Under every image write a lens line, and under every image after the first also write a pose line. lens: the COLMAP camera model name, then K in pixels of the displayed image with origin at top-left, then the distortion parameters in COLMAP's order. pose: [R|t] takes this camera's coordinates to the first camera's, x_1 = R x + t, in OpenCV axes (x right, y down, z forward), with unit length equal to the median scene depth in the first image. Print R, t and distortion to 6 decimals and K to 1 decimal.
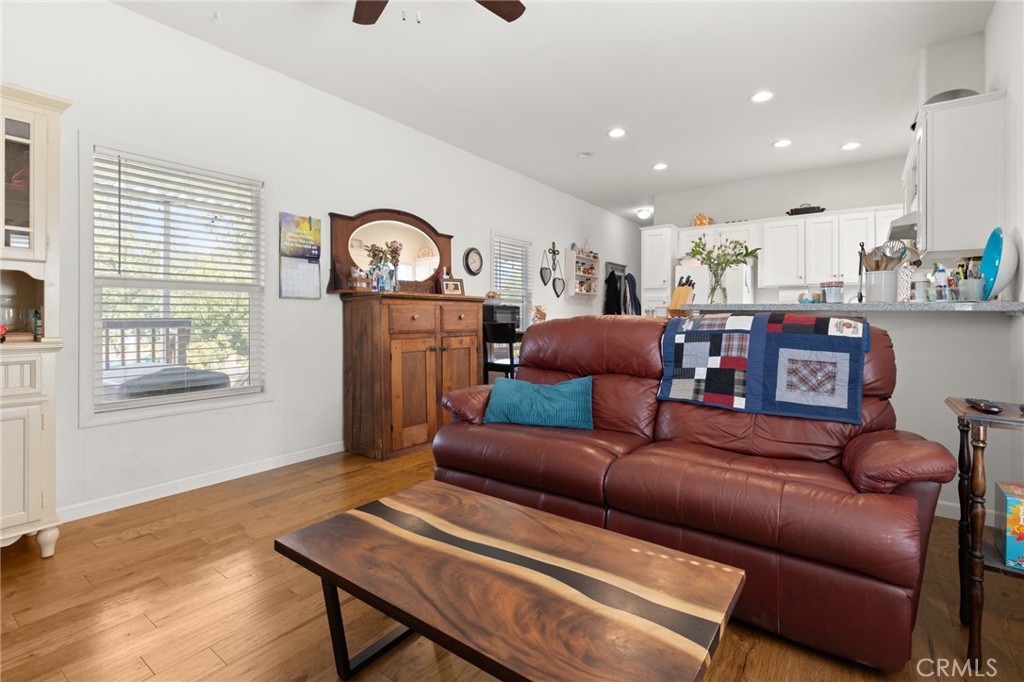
lens RADIAL K [[467.6, 0, 514.0], [0, 467.6, 310.8], [0, 0, 1]] dist [0.001248, 0.000154]
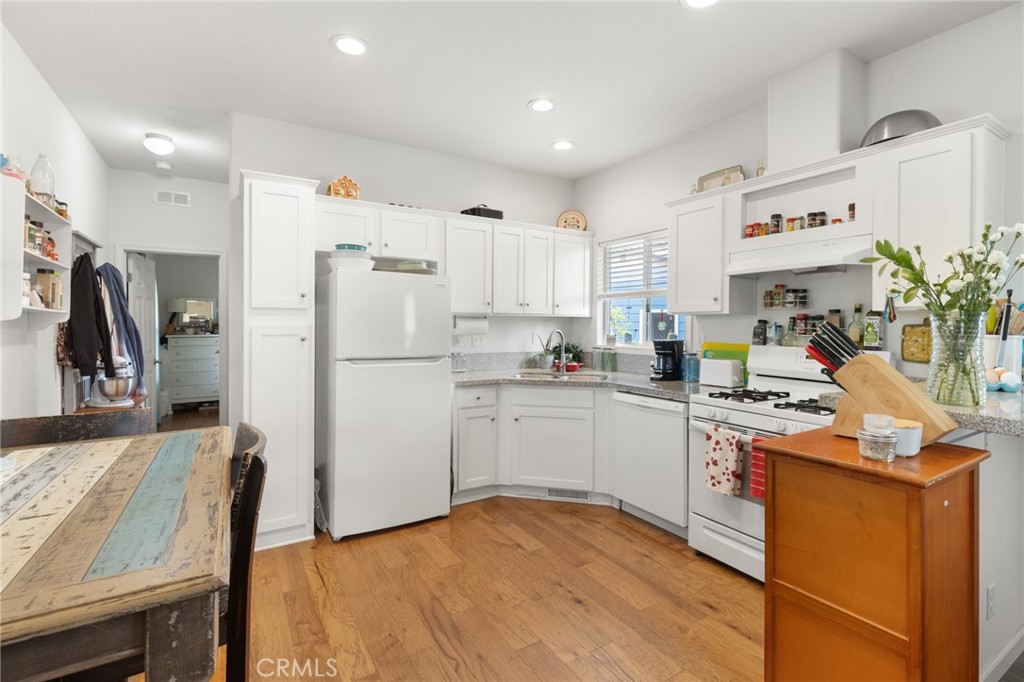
lens RADIAL K [[471.1, 0, 511.7], [0, 471.1, 326.4], [0, 0, 1]] dist [0.006287, 0.000203]
pose [[0.375137, -0.004049, 0.926961, -0.046994], [-0.016629, 0.999800, 0.011097, -0.037568], [-0.926820, -0.019578, 0.374995, 0.579805]]
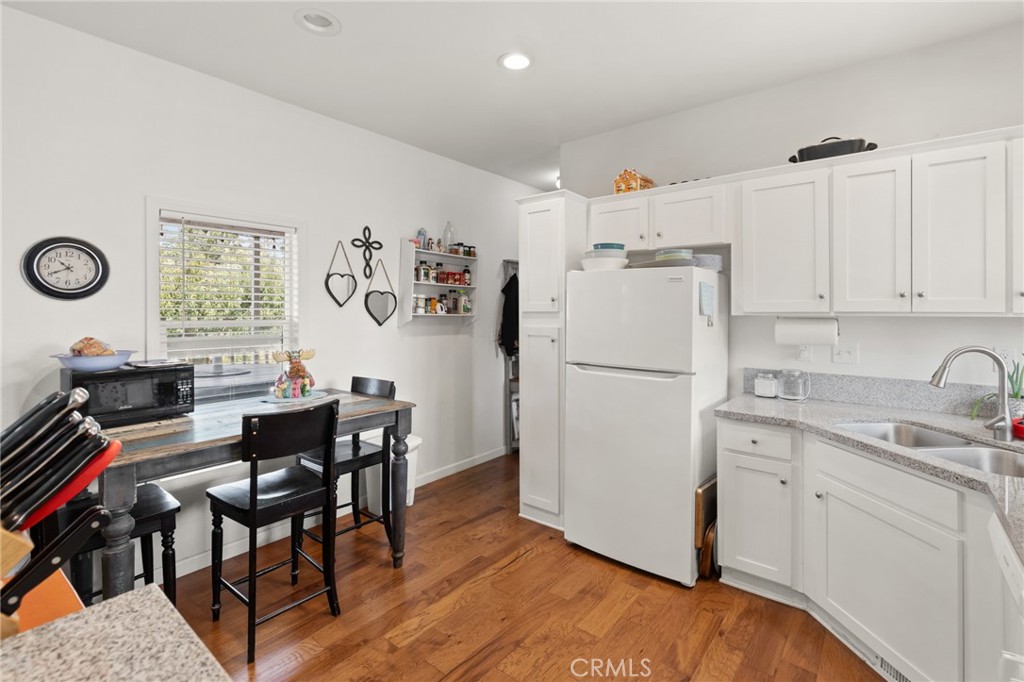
lens RADIAL K [[467.6, 0, 514.0], [0, 467.6, 310.8], [0, 0, 1]] dist [0.001248, 0.000154]
pose [[0.999220, -0.002514, -0.039410, 0.281249], [0.003120, 0.999878, 0.015329, -0.055383], [0.039366, -0.015440, 0.999106, 0.449520]]
